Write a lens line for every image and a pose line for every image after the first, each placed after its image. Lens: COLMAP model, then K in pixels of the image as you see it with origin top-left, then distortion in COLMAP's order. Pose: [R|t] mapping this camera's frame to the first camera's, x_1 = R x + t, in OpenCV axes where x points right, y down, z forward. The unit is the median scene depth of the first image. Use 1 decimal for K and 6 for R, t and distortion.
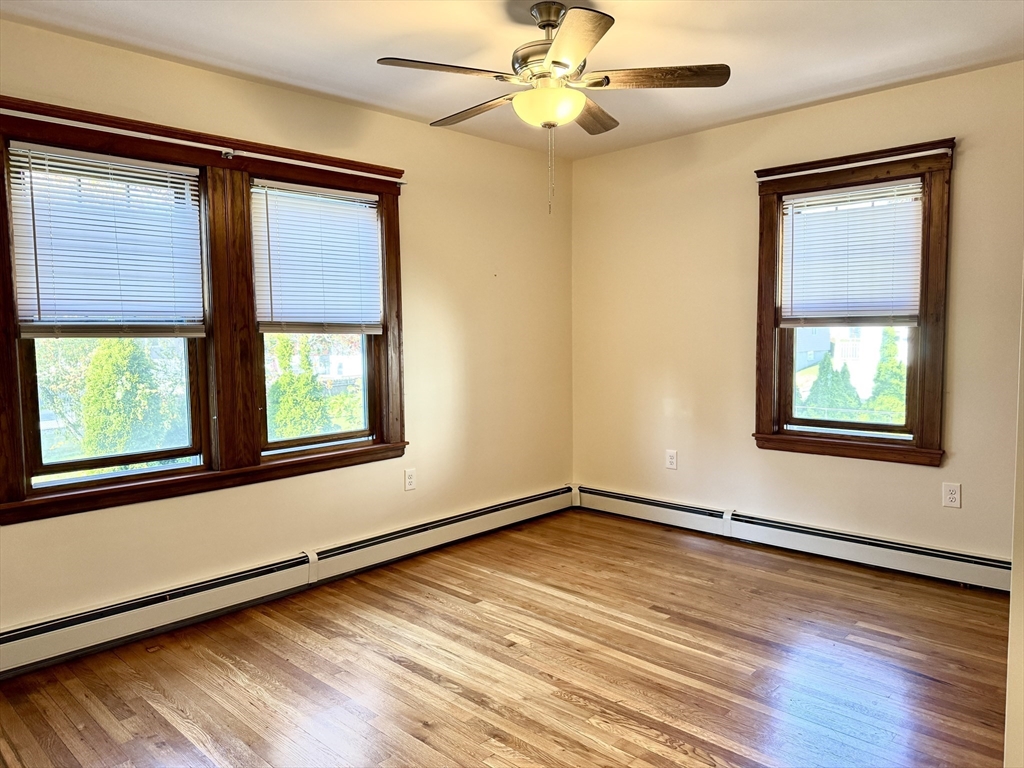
lens RADIAL K [[717.9, 0, 512.0], [0, 717.9, 384.0], [0, 0, 1]] dist [0.104786, -0.151210]
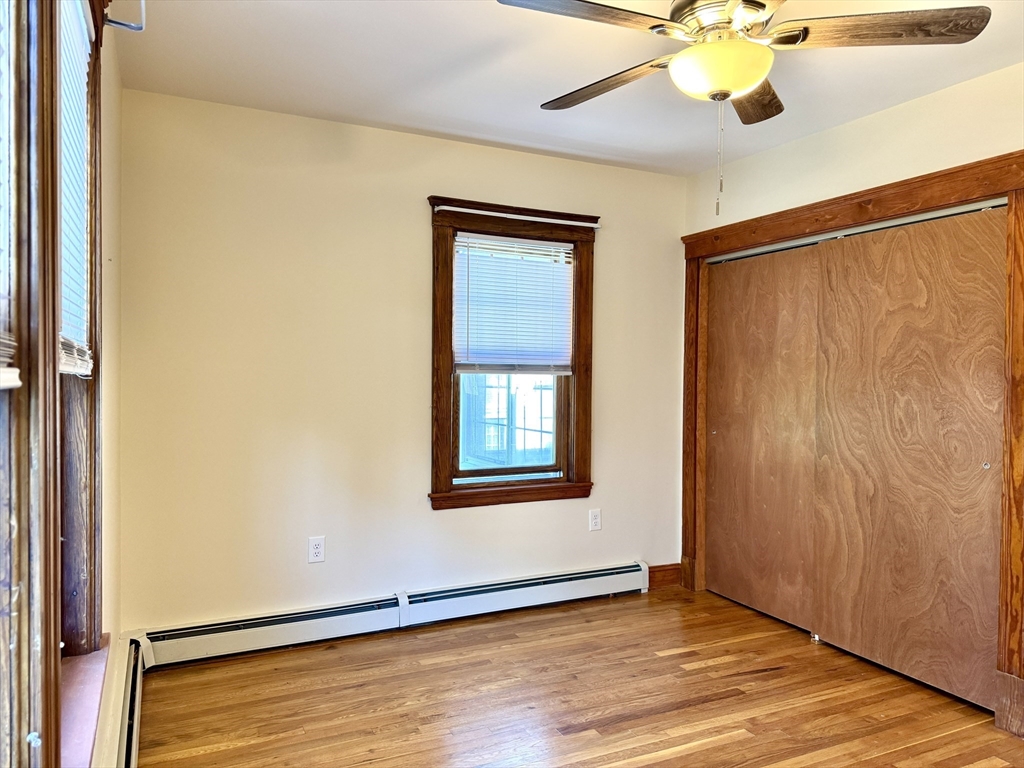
lens RADIAL K [[717.9, 0, 512.0], [0, 717.9, 384.0], [0, 0, 1]] dist [0.104786, -0.151210]
pose [[0.348046, 0.003333, 0.937471, -0.465105], [0.056856, 0.998078, -0.024657, -0.038719], [-0.935752, 0.061883, 0.347188, 0.634389]]
